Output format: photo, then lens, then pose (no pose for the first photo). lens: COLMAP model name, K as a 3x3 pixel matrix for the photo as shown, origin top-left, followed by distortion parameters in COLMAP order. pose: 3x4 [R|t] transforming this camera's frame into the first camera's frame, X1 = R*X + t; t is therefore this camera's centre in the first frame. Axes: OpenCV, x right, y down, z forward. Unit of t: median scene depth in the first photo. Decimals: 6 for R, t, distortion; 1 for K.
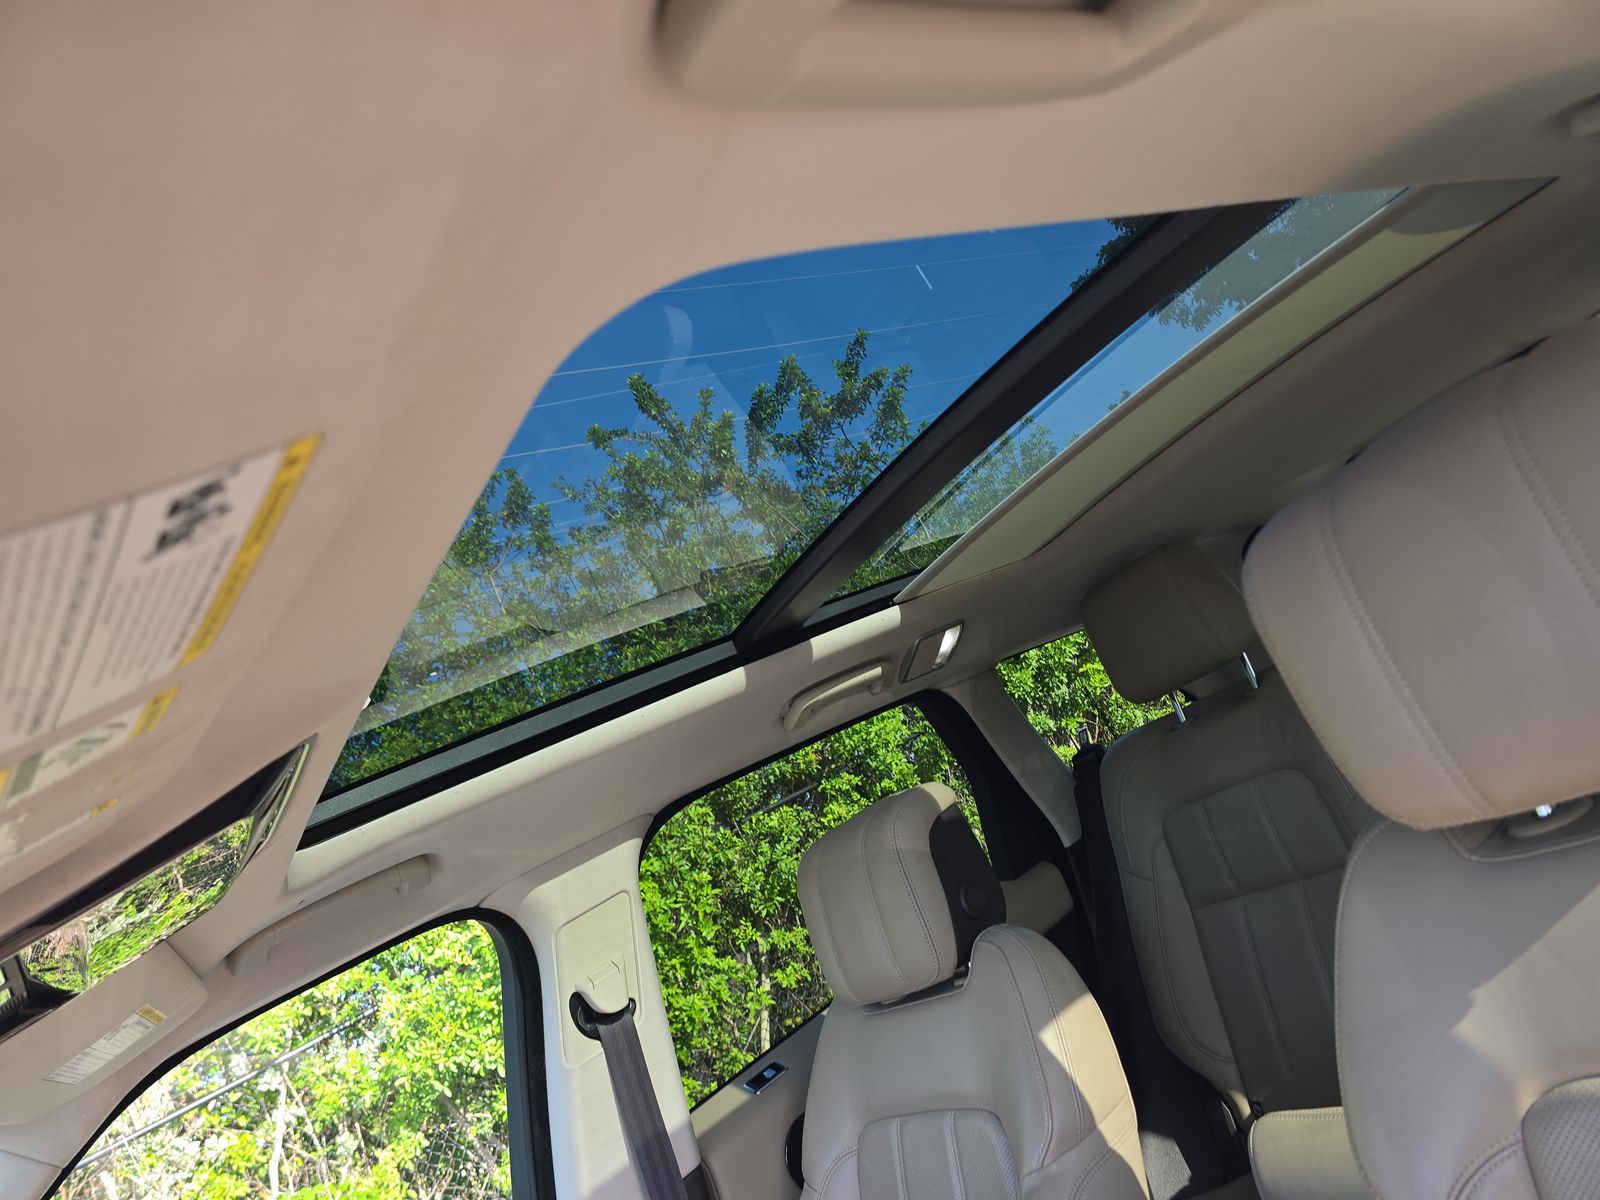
lens RADIAL K [[1073.2, 0, 800.0], [0, 1073.2, 600.0], [0, 0, 1]] dist [0.047078, -0.057425]
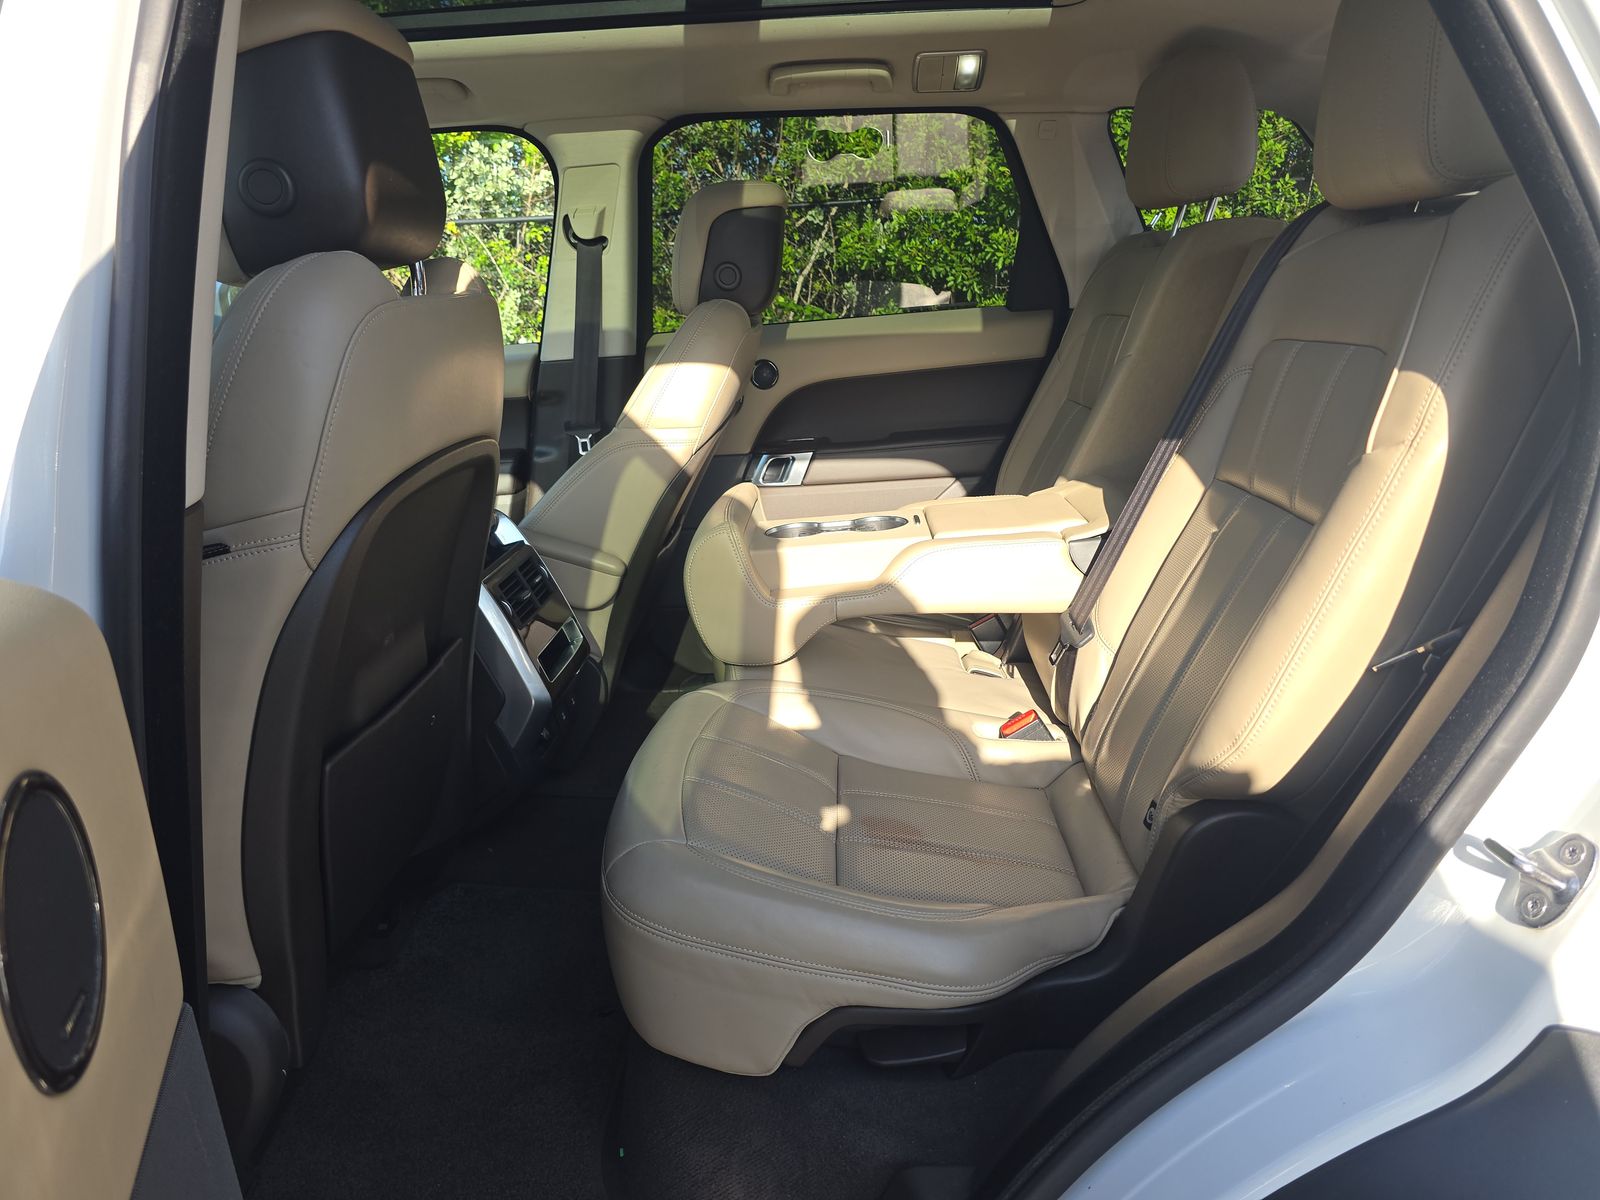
lens RADIAL K [[1073.2, 0, 800.0], [0, 1073.2, 600.0], [0, 0, 1]] dist [0.047078, -0.057425]
pose [[0.692117, 0.587896, -0.418752, 0.884453], [-0.185035, 0.705290, 0.684345, -0.324570], [0.697665, -0.396163, 0.596924, 0.089844]]
